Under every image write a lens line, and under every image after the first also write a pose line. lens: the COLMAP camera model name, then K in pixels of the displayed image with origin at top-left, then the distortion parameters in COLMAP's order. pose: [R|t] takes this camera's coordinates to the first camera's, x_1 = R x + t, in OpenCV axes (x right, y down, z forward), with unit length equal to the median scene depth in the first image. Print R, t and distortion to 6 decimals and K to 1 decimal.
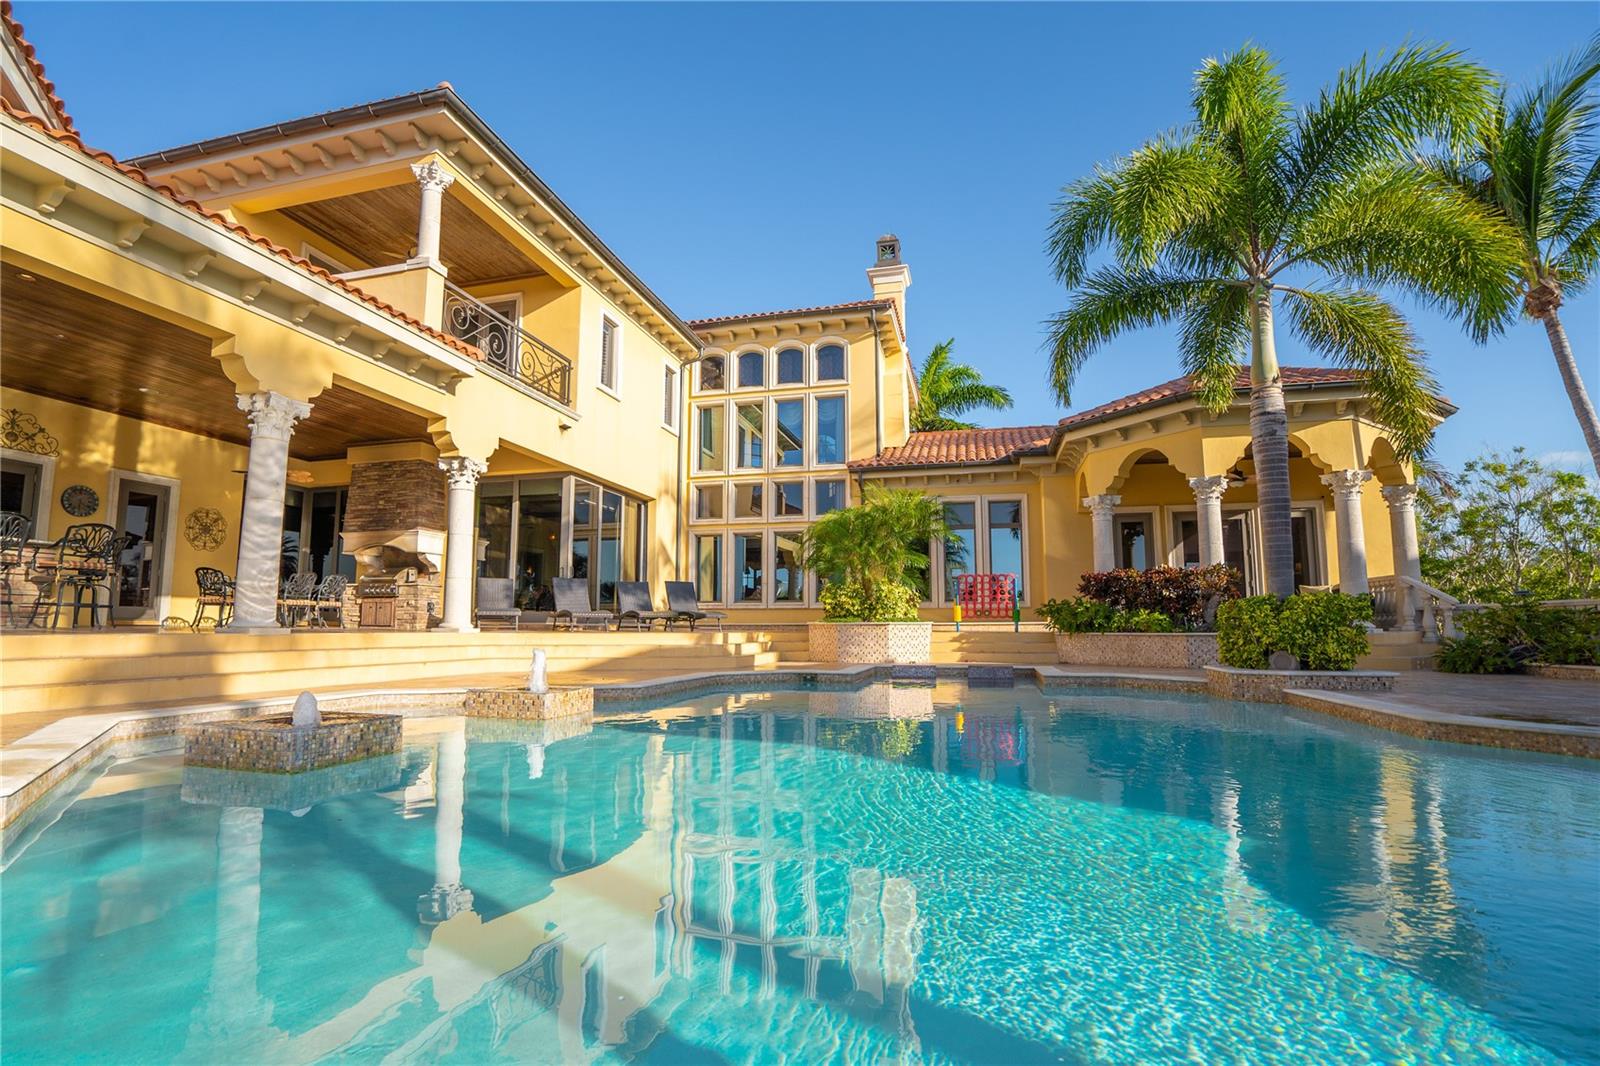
lens RADIAL K [[729.6, 0, 800.0], [0, 729.6, 533.0], [0, 0, 1]] dist [-0.037273, -0.000005]
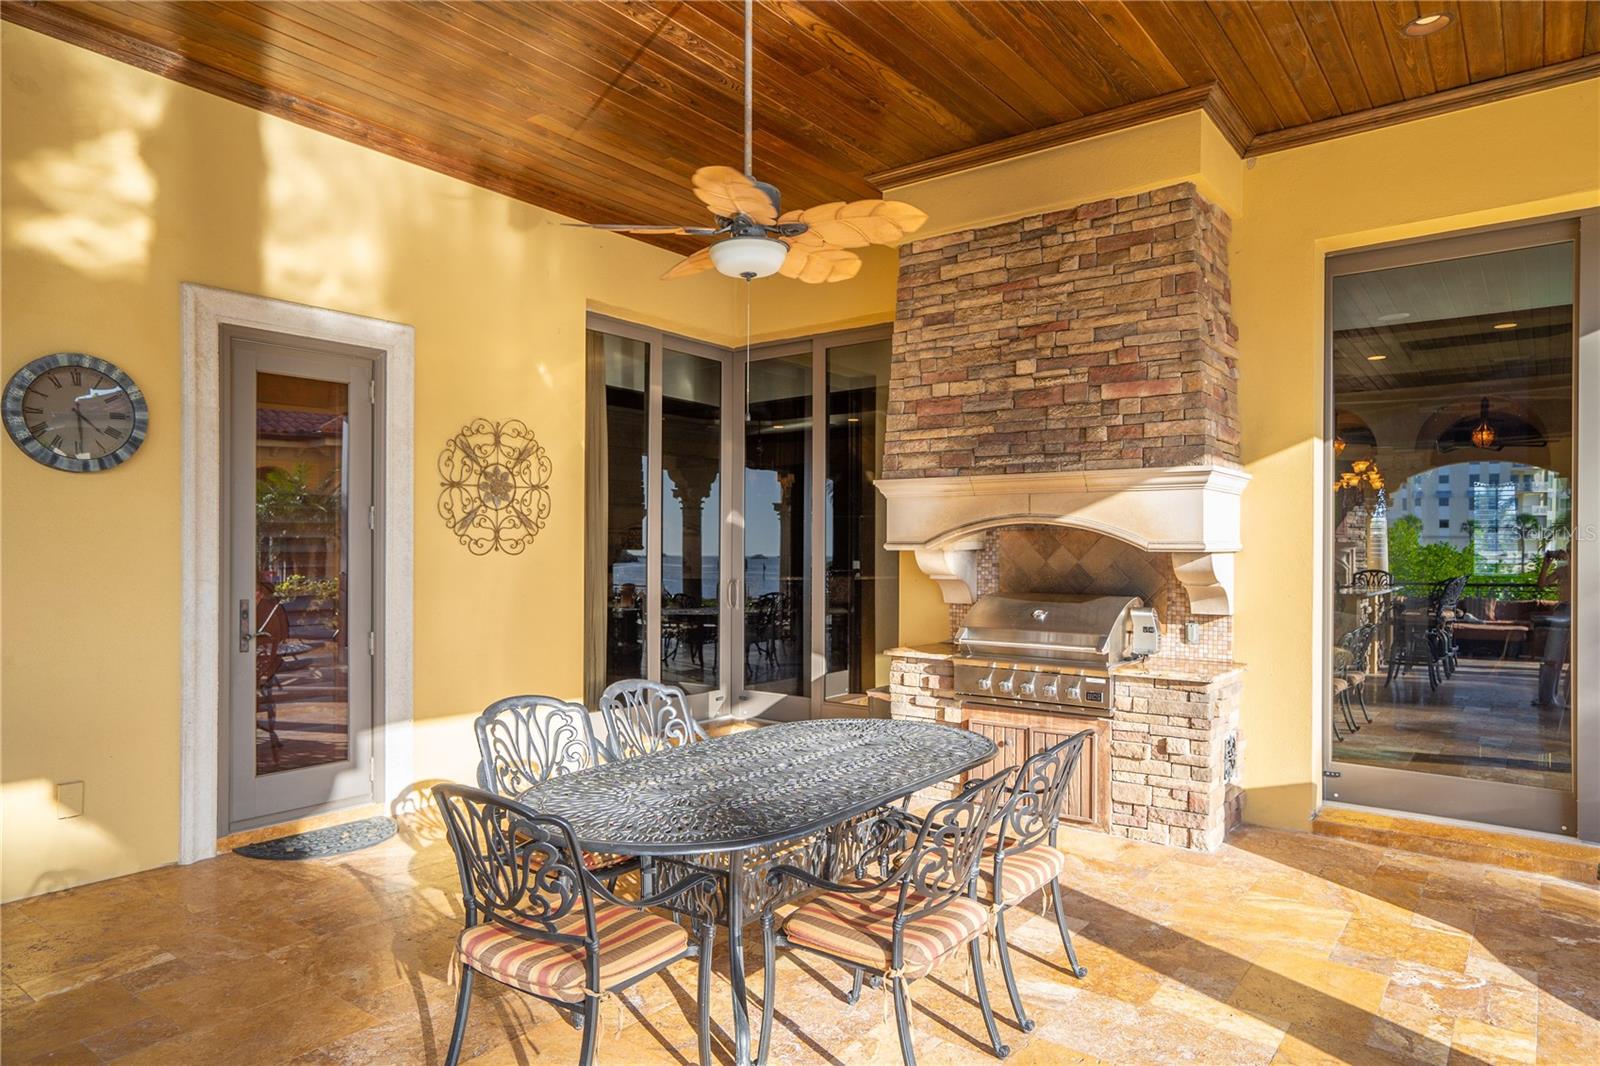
lens RADIAL K [[973.6, 0, 800.0], [0, 973.6, 533.0], [0, 0, 1]] dist [0.027007, 0.000236]
pose [[0.921973, -0.000249, -0.387254, -0.527569], [0.042832, 0.993930, 0.101335, -0.021727], [0.384879, -0.110015, 0.916387, 0.632676]]
